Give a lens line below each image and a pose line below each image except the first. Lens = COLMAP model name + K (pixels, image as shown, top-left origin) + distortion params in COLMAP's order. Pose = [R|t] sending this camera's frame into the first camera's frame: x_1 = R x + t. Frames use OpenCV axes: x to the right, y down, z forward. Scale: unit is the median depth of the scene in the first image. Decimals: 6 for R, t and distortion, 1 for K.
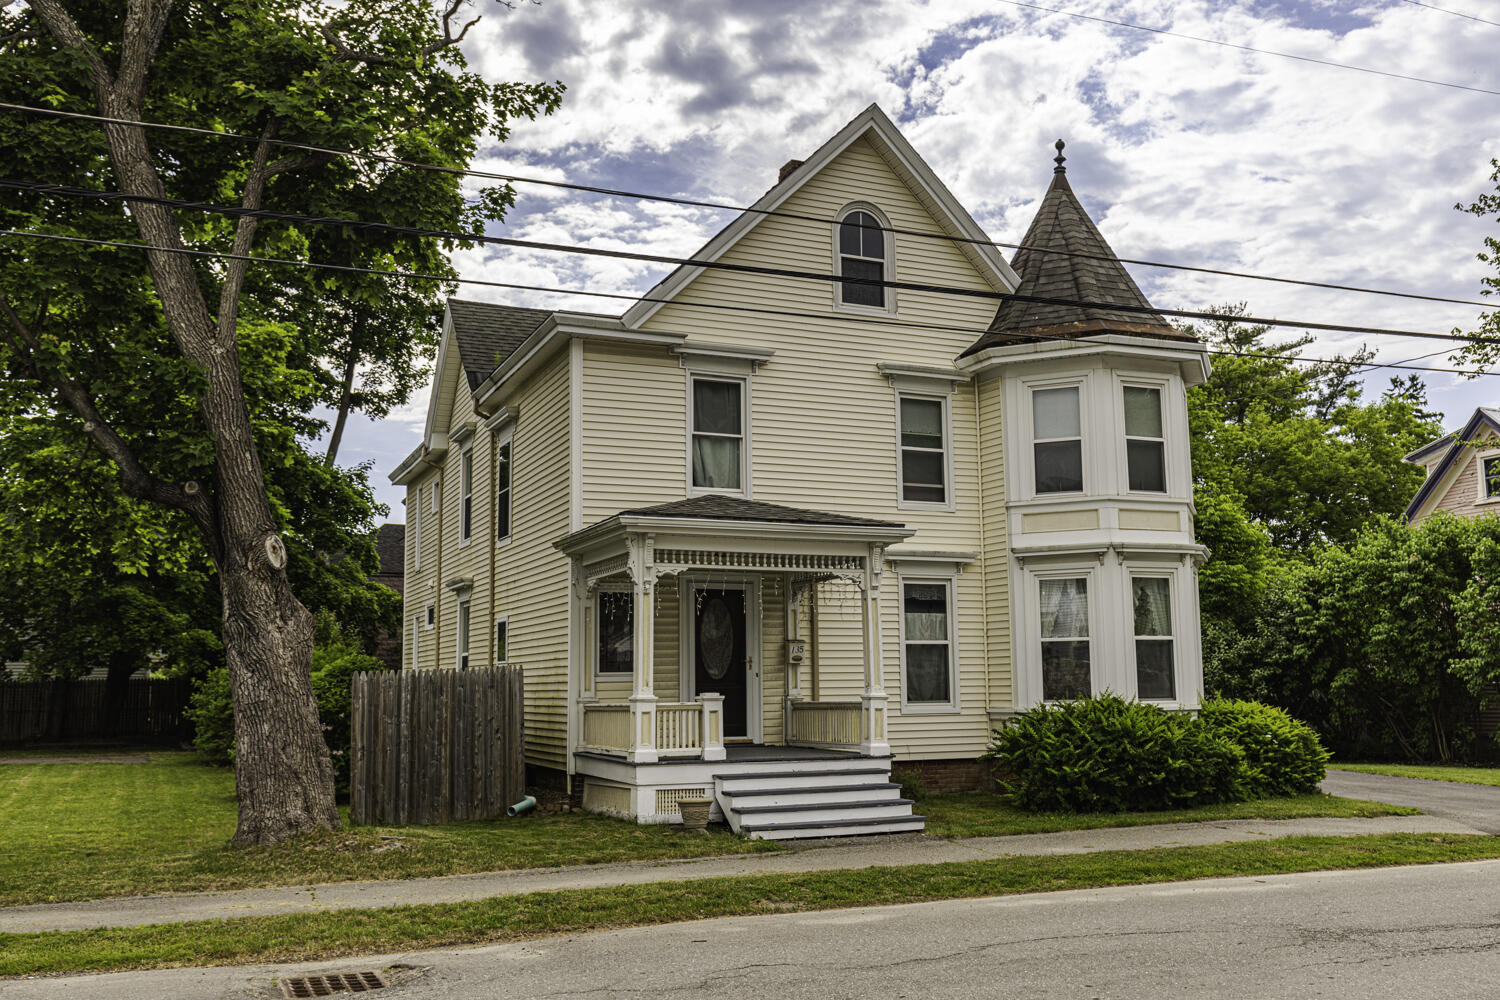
lens RADIAL K [[1332.4, 0, 750.4], [0, 1332.4, 495.8], [0, 0, 1]] dist [0.000788, -0.025178]
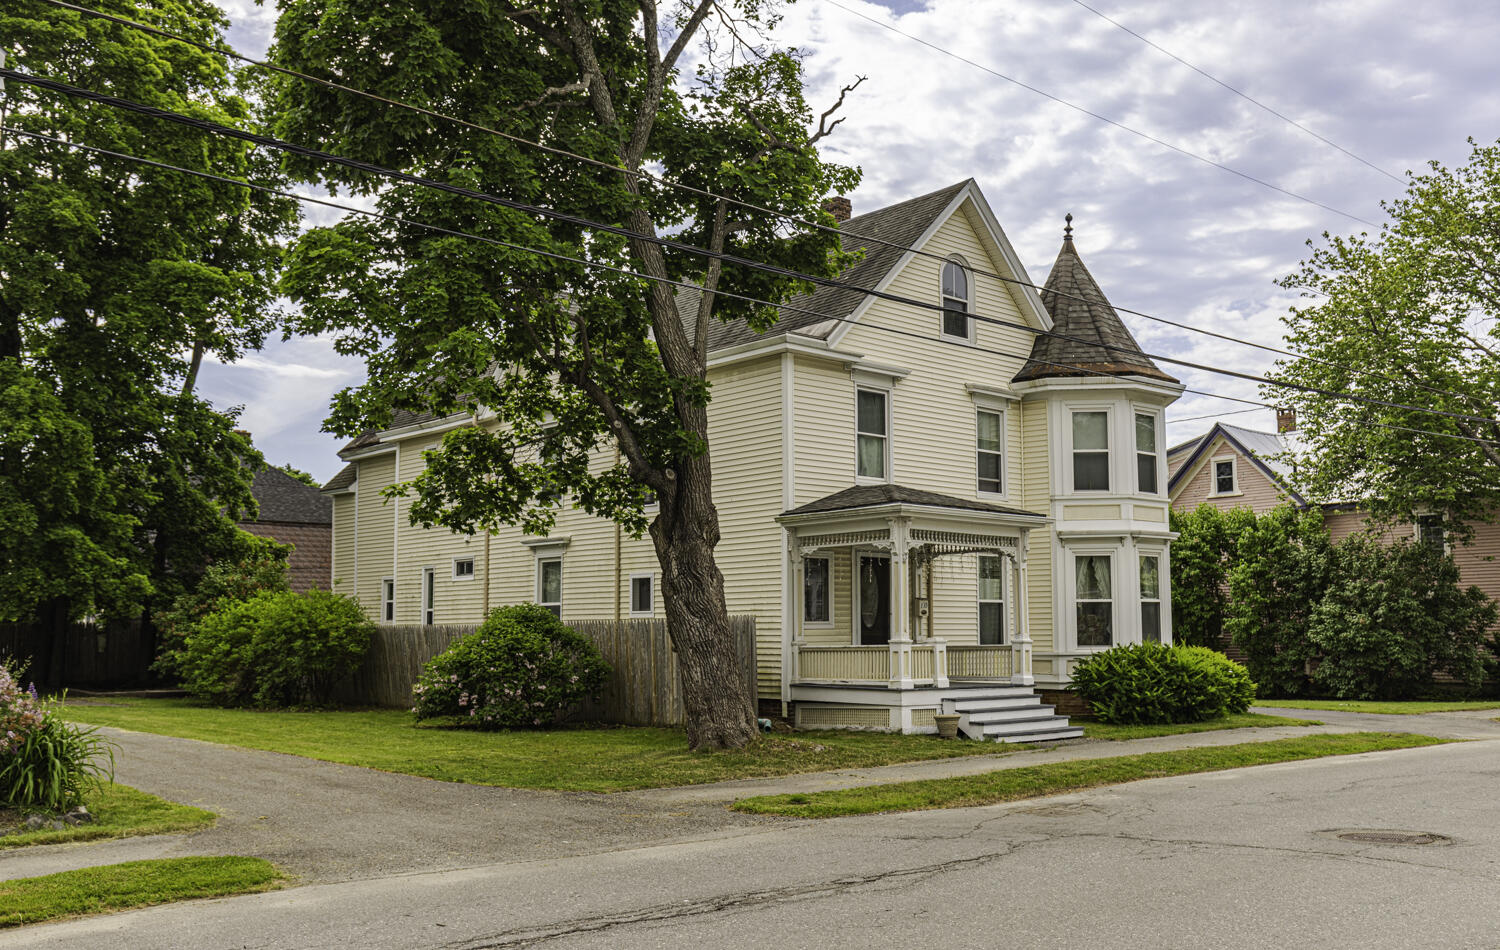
lens RADIAL K [[1401.0, 0, 748.2], [0, 1401.0, 487.4], [0, 0, 1]] dist [-0.000249, 0.000000]
pose [[0.942941, 0.042422, 0.330246, -0.557717], [-0.053337, 0.998287, 0.024055, -0.021269], [-0.328660, -0.040297, 0.943588, -0.210012]]
